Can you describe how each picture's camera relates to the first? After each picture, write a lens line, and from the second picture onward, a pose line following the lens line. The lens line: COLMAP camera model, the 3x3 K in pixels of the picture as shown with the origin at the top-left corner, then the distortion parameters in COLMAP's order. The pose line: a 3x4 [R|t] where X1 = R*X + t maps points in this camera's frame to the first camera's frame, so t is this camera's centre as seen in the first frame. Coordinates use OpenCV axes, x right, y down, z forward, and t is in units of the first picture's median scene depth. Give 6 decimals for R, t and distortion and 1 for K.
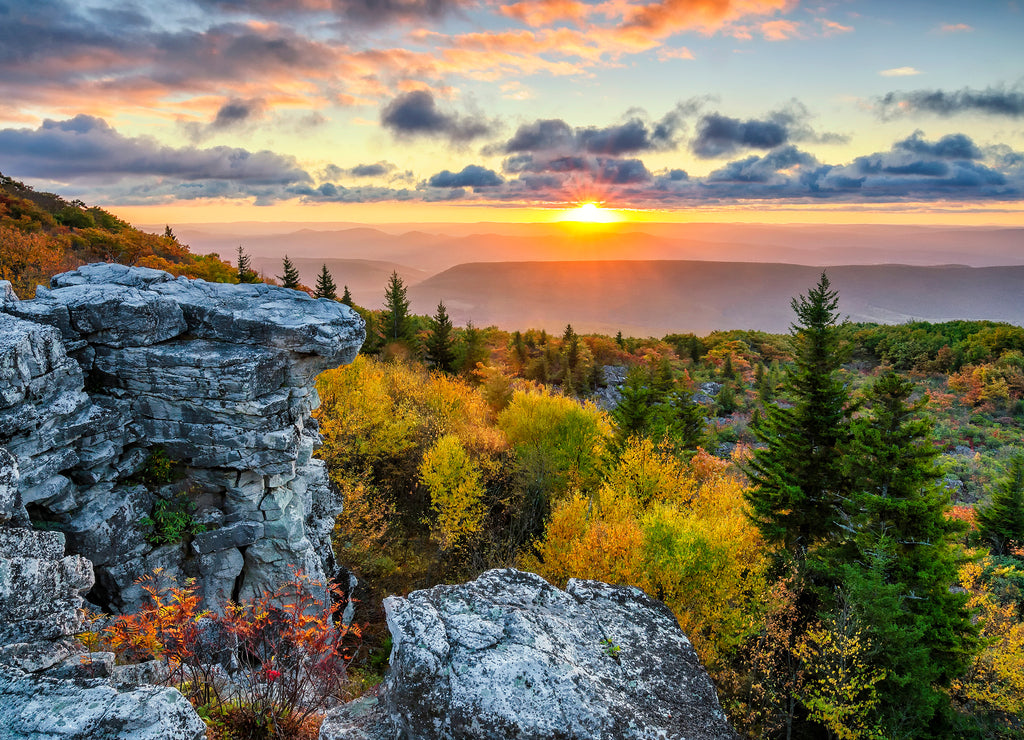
lens RADIAL K [[796.1, 0, 512.0], [0, 796.1, 370.0], [0, 0, 1]] dist [0.000321, -0.003753]
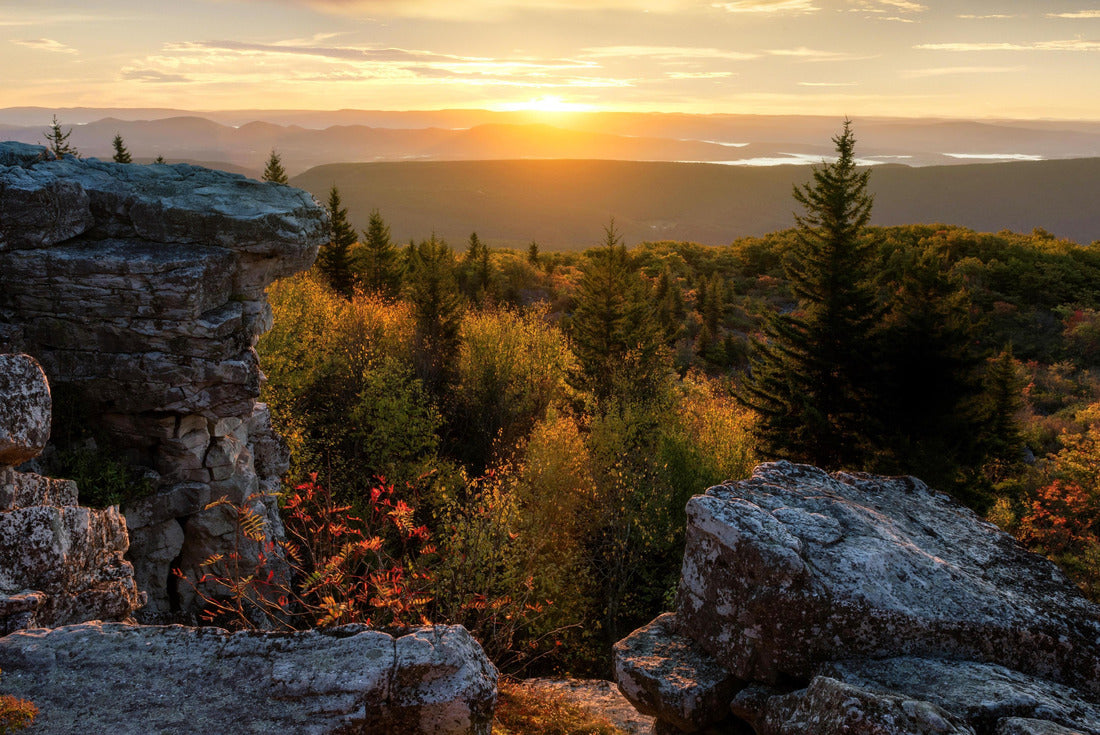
lens RADIAL K [[994.5, 0, 550.0], [0, 994.5, 367.5], [0, 0, 1]] dist [0.002237, -0.002834]
pose [[0.982159, -0.049070, 0.181535, -0.171870], [0.037469, 0.997063, 0.066789, 0.033601], [-0.184279, -0.058796, 0.981114, 0.027092]]
